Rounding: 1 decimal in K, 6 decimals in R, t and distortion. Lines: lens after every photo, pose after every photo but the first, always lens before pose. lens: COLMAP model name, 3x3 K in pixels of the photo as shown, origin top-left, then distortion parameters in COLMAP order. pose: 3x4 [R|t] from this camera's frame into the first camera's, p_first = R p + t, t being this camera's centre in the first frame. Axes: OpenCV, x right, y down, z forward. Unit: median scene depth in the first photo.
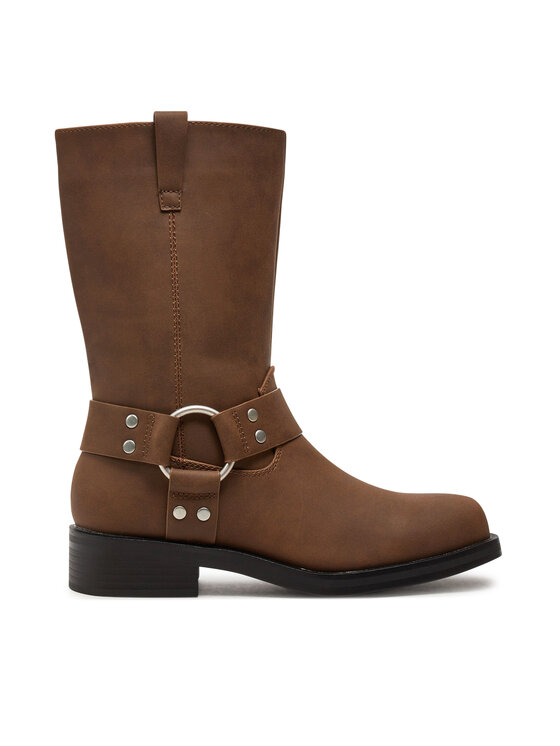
lens RADIAL K [[1290.3, 0, 280.0], [0, 1290.3, 373.0], [0, 0, 1]] dist [0.002816, 0.087659]
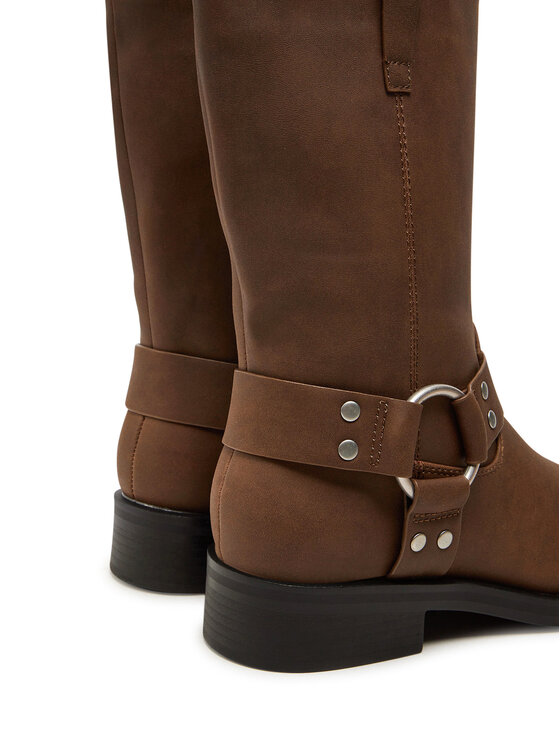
lens RADIAL K [[748.5, 0, 280.0], [0, 748.5, 373.0], [0, 0, 1]] dist [-0.013438, -0.006245]
pose [[0.972638, -0.019809, 0.231481, -0.236442], [0.002617, 0.997229, 0.074342, -0.010643], [-0.232312, -0.071702, 0.969995, 0.631862]]
